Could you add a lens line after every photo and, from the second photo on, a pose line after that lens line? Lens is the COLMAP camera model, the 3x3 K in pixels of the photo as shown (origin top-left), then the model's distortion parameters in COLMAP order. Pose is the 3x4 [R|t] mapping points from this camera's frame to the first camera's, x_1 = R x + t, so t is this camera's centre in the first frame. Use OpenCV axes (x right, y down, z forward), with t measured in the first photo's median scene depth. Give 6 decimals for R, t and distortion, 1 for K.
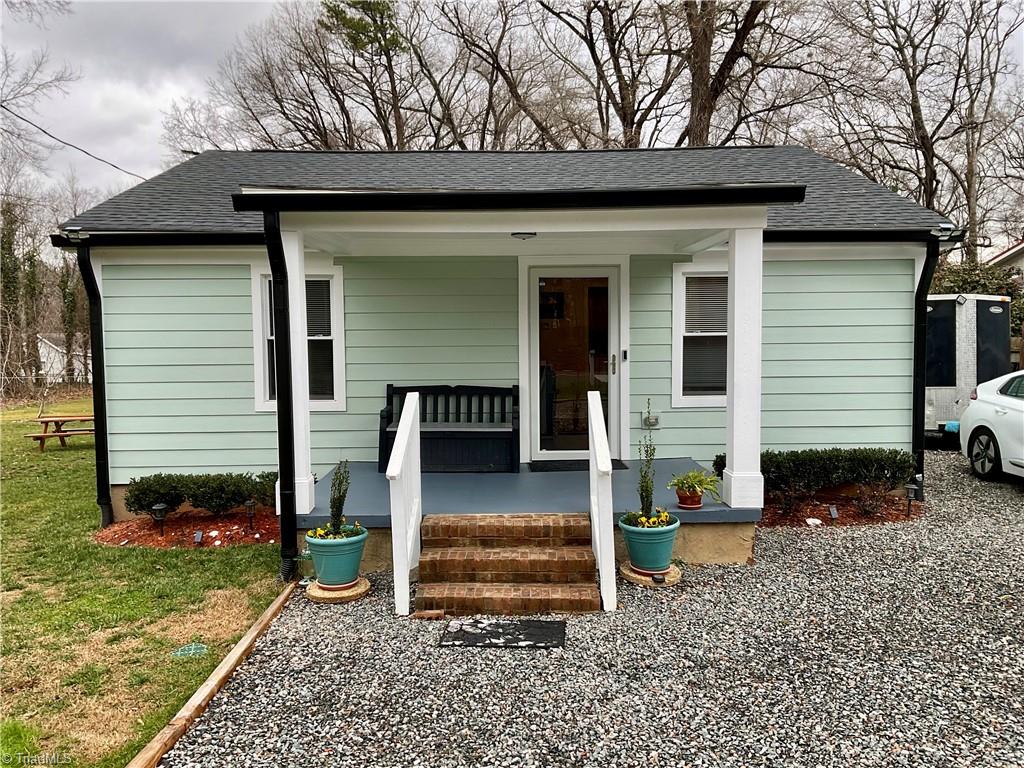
lens RADIAL K [[848.2, 0, 514.6], [0, 848.2, 378.5], [0, 0, 1]] dist [0.099953, -0.179352]
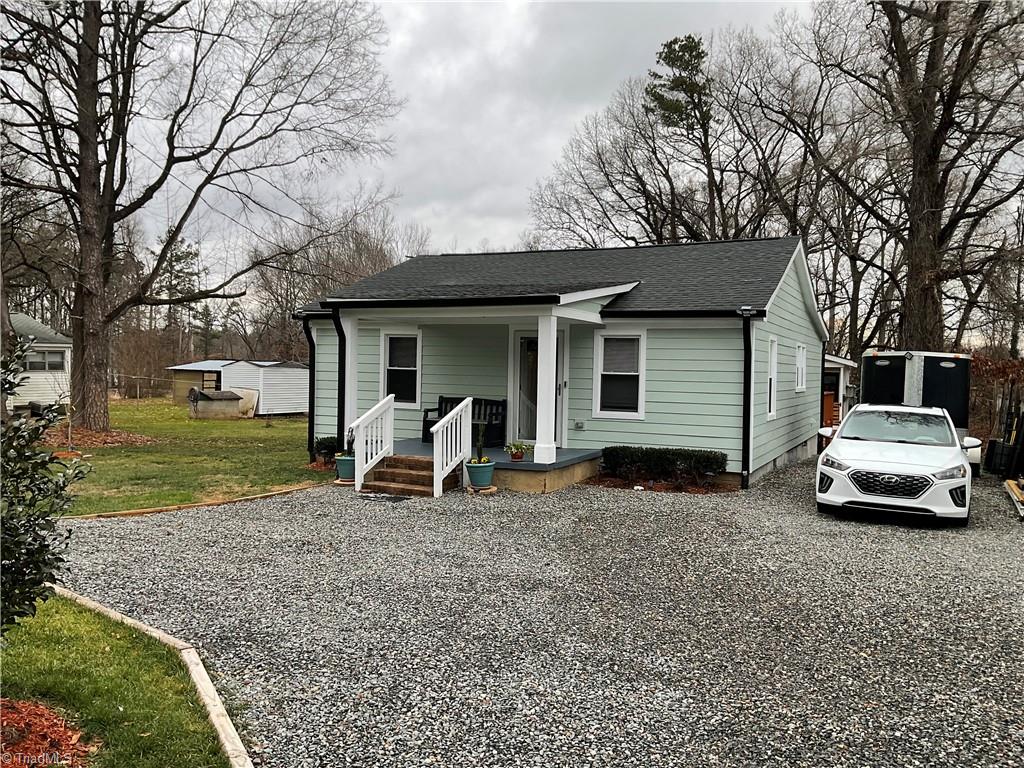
lens RADIAL K [[852.0, 0, 513.6], [0, 852.0, 377.9], [0, 0, 1]] dist [0.144810, -0.293381]
pose [[0.895110, 0.032678, -0.444646, 0.769448], [-0.055636, 0.997702, -0.038677, 0.029615], [0.442360, 0.059358, 0.894871, -0.527287]]
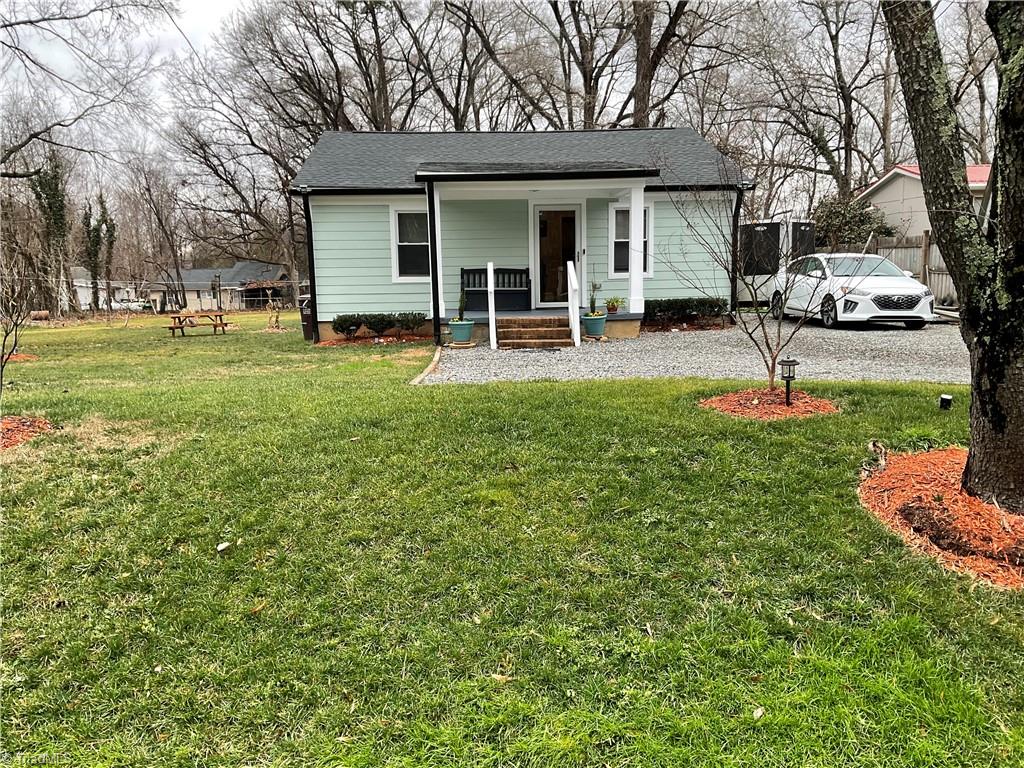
lens RADIAL K [[852.0, 0, 513.6], [0, 852.0, 377.9], [0, 0, 1]] dist [0.144810, -0.293381]
pose [[0.998964, -0.015146, 0.042910, -0.115533], [0.012046, 0.997359, 0.071623, 0.115910], [-0.043882, -0.071032, 0.996508, -0.933754]]
